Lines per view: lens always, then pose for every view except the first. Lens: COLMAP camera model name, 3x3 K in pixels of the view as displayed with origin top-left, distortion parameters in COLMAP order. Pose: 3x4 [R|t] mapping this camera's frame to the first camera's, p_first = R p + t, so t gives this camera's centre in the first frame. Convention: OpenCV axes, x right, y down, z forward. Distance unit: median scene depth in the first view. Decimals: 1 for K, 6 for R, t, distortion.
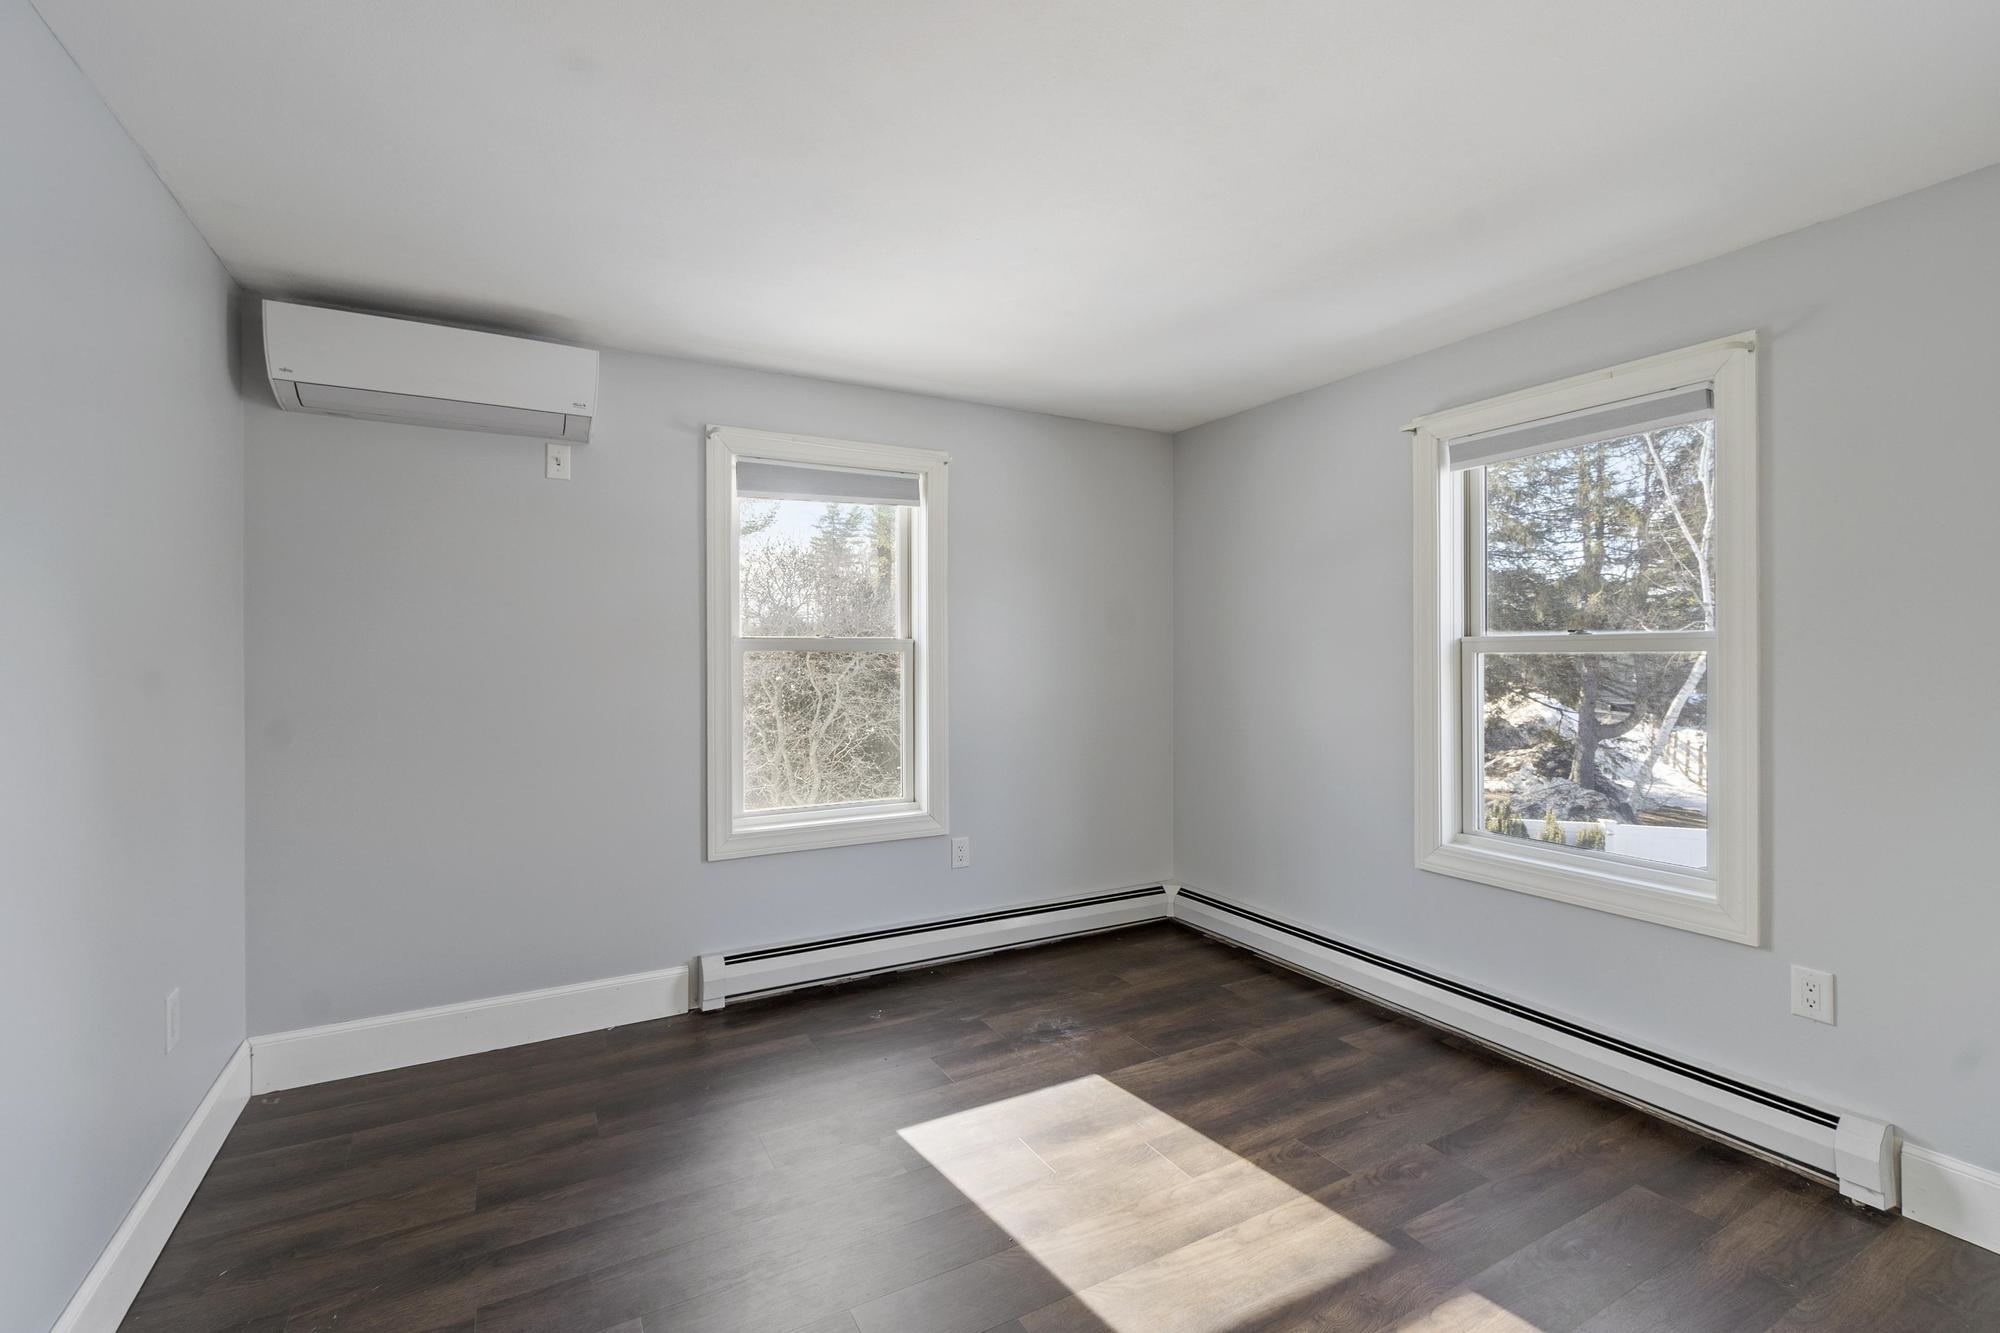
lens RADIAL K [[870.2, 0, 989.4], [0, 870.2, 661.0], [0, 0, 1]] dist [-0.001535, -0.000232]
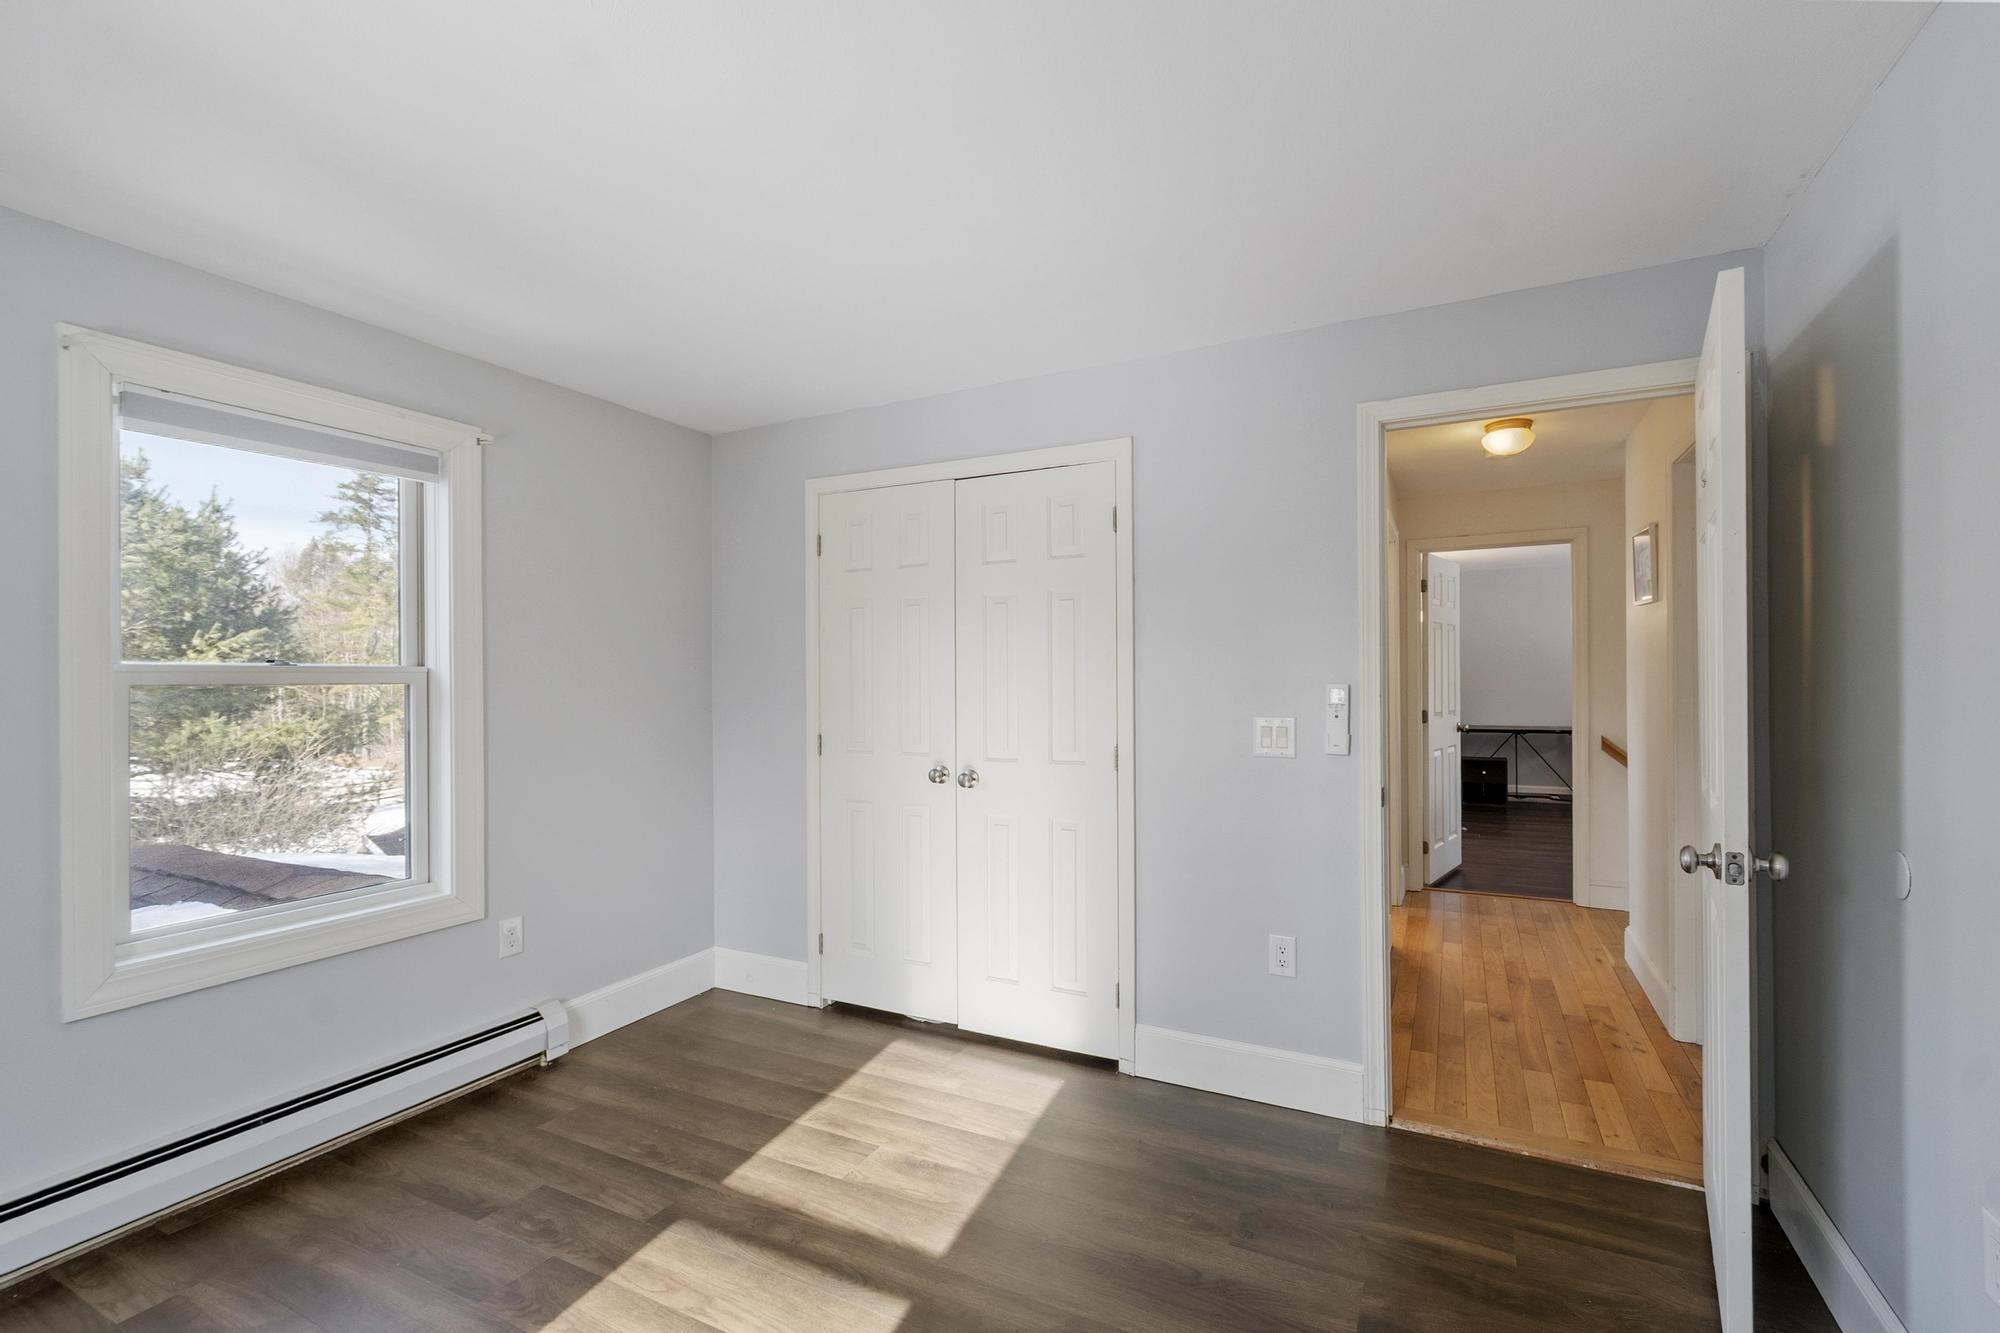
lens RADIAL K [[870.2, 0, 989.4], [0, 870.2, 661.0], [0, 0, 1]] dist [-0.001535, -0.000232]
pose [[-0.531754, 0.019655, 0.846671, -0.620795], [0.018451, 0.999762, -0.011621, -0.020057], [-0.846698, 0.009443, -0.531990, 1.094074]]
